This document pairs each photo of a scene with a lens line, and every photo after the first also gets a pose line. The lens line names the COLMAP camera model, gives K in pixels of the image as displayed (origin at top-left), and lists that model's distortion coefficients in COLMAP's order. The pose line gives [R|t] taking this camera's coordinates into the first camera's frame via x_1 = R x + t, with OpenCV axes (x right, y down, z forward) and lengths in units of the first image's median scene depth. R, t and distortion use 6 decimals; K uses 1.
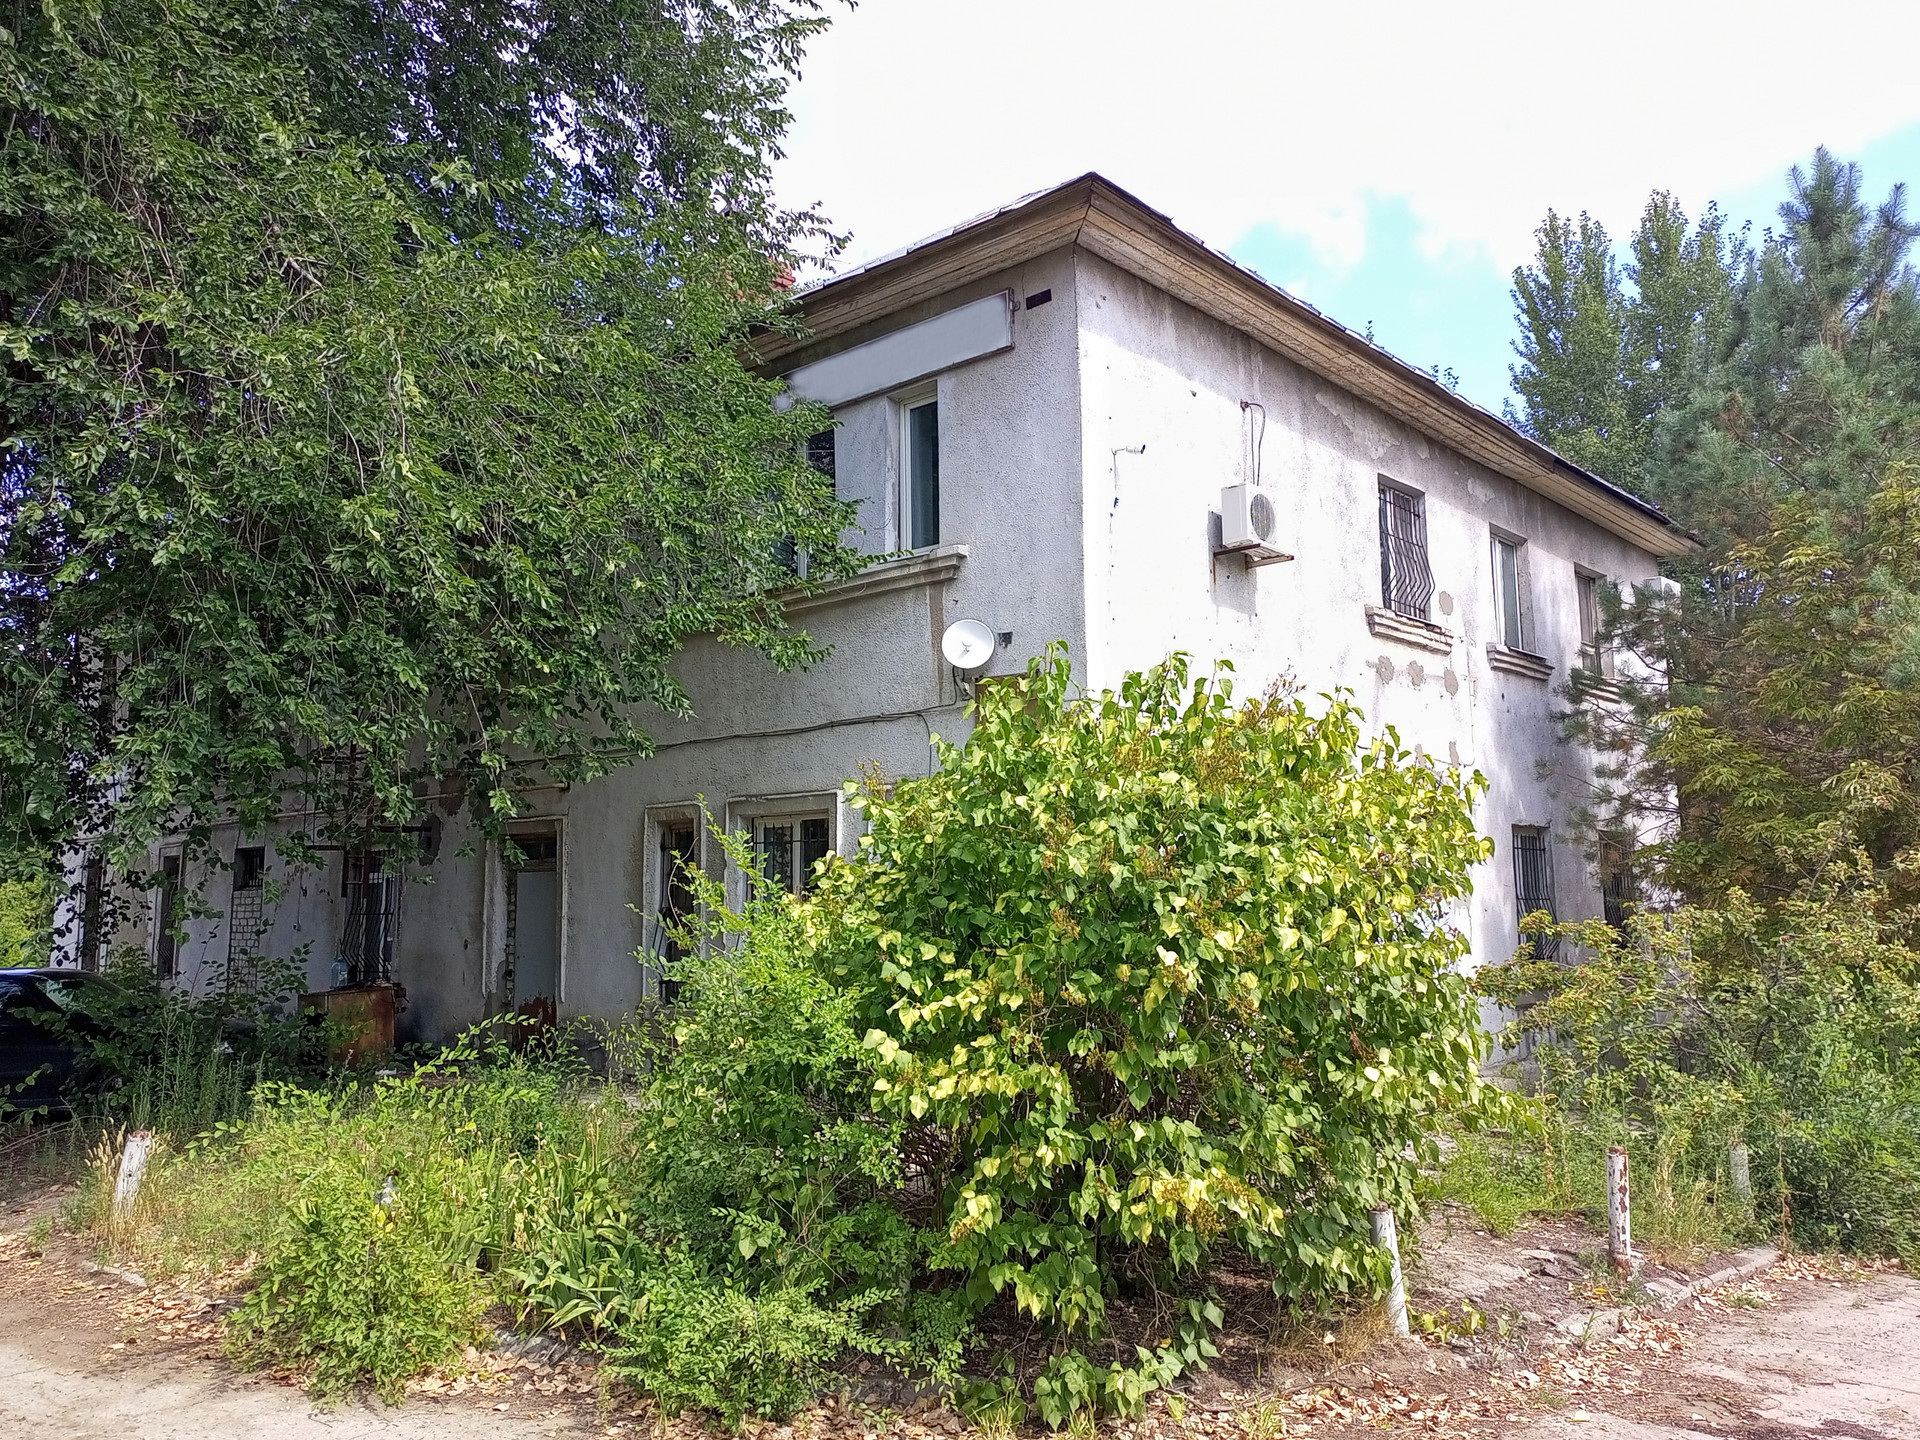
lens RADIAL K [[1470.7, 0, 960.0], [0, 1470.7, 720.0], [0, 0, 1]] dist [0.042956, -0.006691]
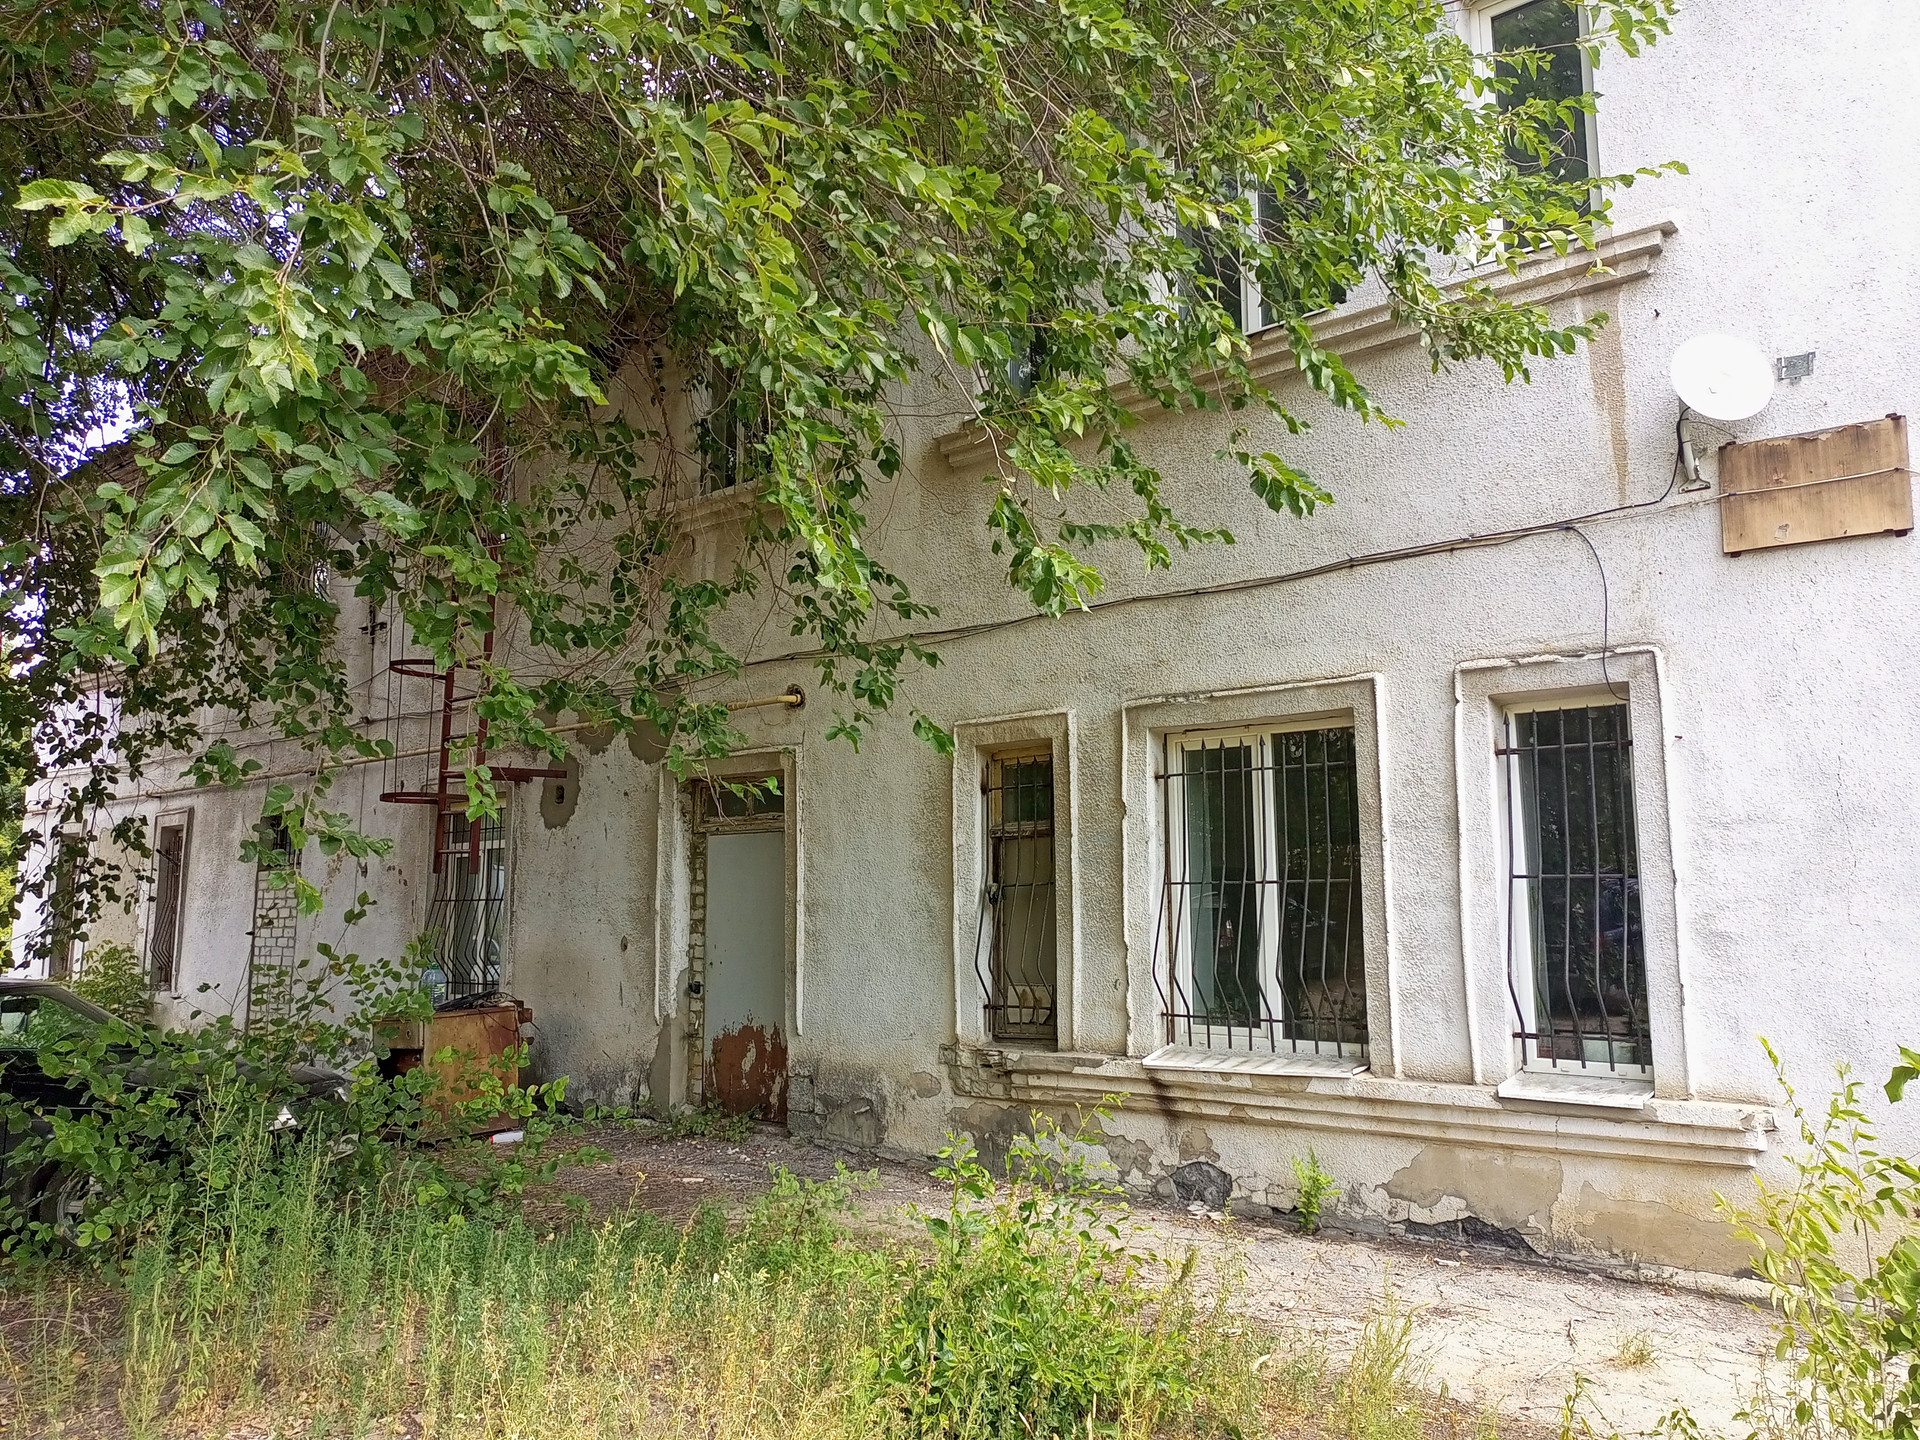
lens RADIAL K [[1435.5, 0, 956.1], [0, 1435.5, 711.5], [0, 0, 1]] dist [0.088364, -0.093110]
pose [[0.999855, 0.009110, 0.014359, -0.216741], [-0.008885, 0.999839, -0.015607, 0.061982], [-0.014499, 0.015477, 0.999775, 0.382839]]
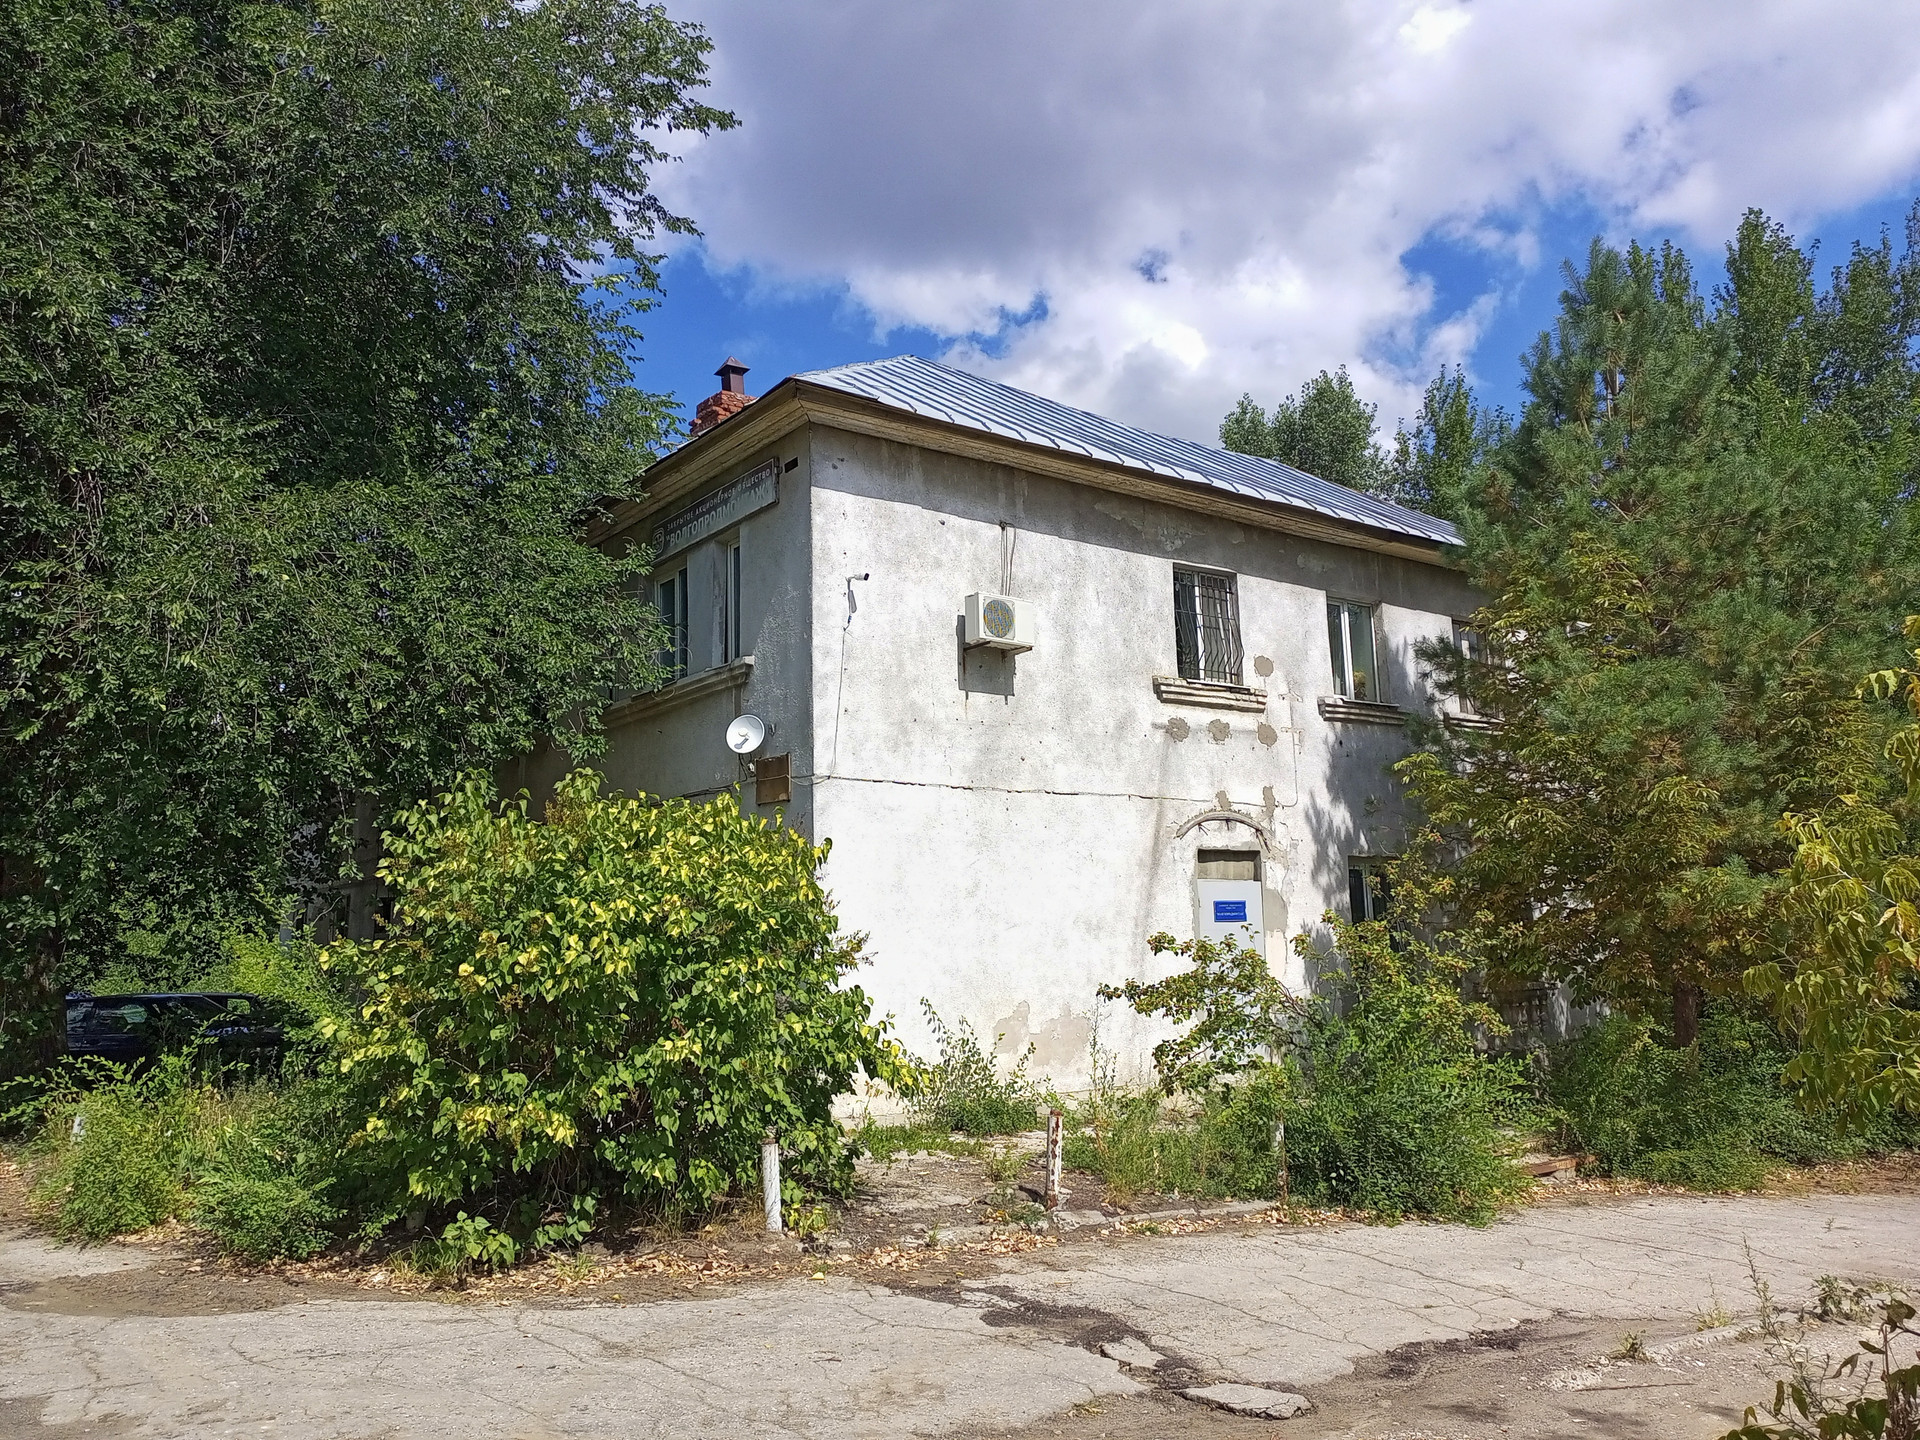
lens RADIAL K [[1427.1, 0, 960.0], [0, 1427.1, 720.0], [0, 0, 1]] dist [0.069598, -0.073361]
pose [[0.980167, -0.045118, -0.192970, 0.342980], [0.040245, 0.998766, -0.029096, -0.015818], [0.194044, 0.020752, 0.980773, -0.156391]]
